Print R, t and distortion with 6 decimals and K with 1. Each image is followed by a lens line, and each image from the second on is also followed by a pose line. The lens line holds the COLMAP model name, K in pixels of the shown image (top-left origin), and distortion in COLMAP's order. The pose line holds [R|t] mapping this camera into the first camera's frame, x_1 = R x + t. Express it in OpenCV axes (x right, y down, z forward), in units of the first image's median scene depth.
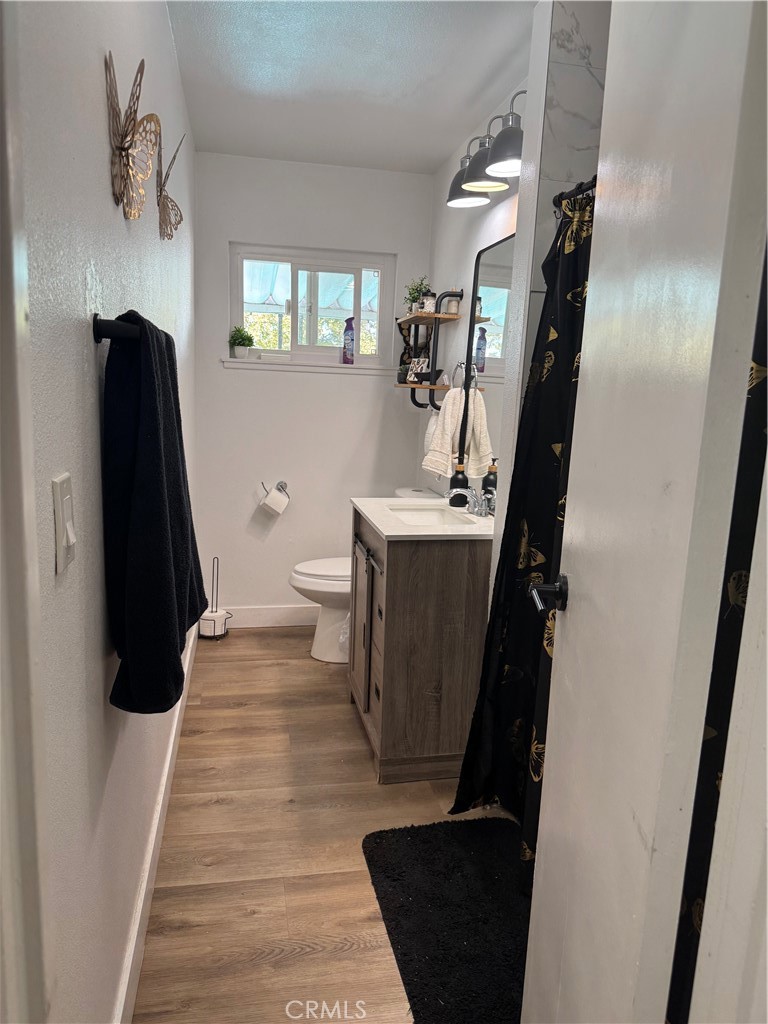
lens RADIAL K [[714.8, 0, 386.6], [0, 714.8, 514.4], [0, 0, 1]] dist [0.017027, -0.038251]
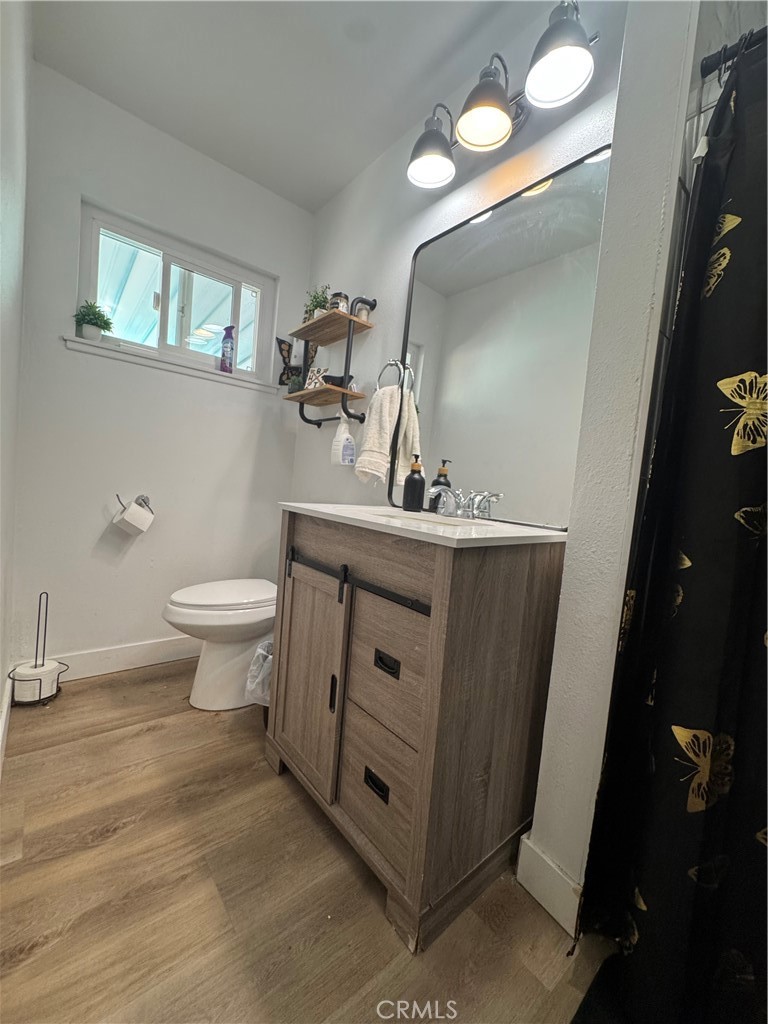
lens RADIAL K [[409.0, 0, 377.9], [0, 409.0, 511.5], [0, 0, 1]] dist [-0.011963, 0.001554]
pose [[0.879885, 0.009789, 0.475086, -0.139833], [0.029818, 0.996680, -0.075762, 0.019808], [-0.474250, 0.080828, 0.876672, 0.473735]]
